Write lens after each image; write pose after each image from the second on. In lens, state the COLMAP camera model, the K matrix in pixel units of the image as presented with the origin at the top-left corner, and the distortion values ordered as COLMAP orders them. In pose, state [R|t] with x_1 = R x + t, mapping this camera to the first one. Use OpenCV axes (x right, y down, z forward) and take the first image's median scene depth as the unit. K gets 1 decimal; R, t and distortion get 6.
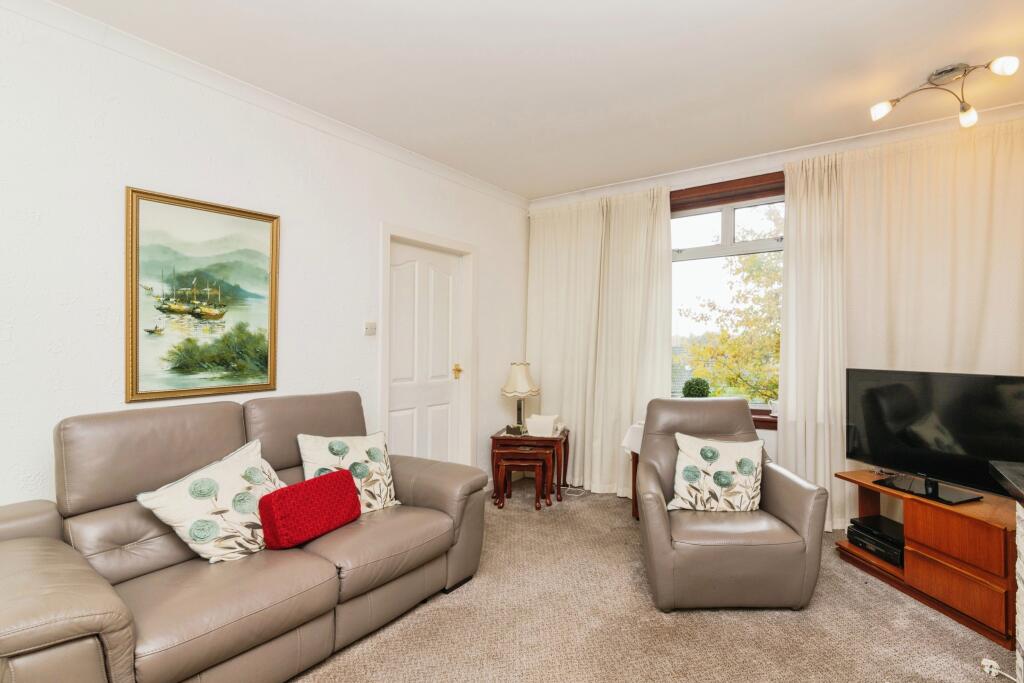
lens RADIAL K [[484.1, 0, 512.0], [0, 484.1, 341.5], [0, 0, 1]] dist [-0.001049, -0.000364]
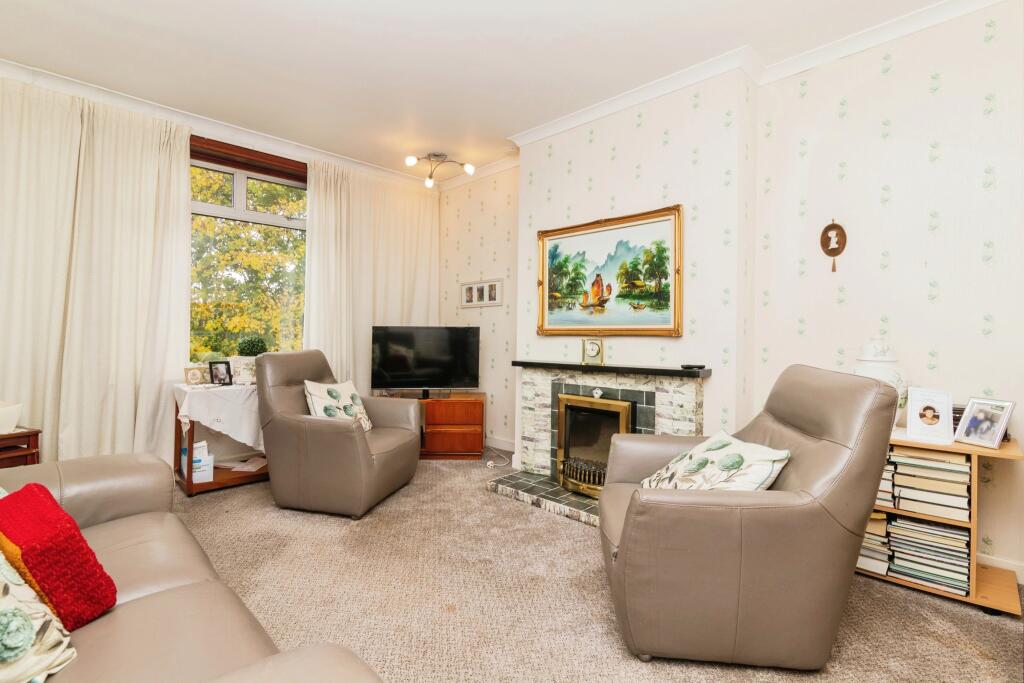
lens RADIAL K [[471.4, 0, 513.7], [0, 471.4, 337.6], [0, 0, 1]] dist [0.001144, 0.000348]
pose [[0.222895, -0.000565, 0.974842, -0.592118], [-0.037225, 0.999266, 0.009091, 0.060722], [-0.974131, -0.038315, 0.222710, 0.285701]]
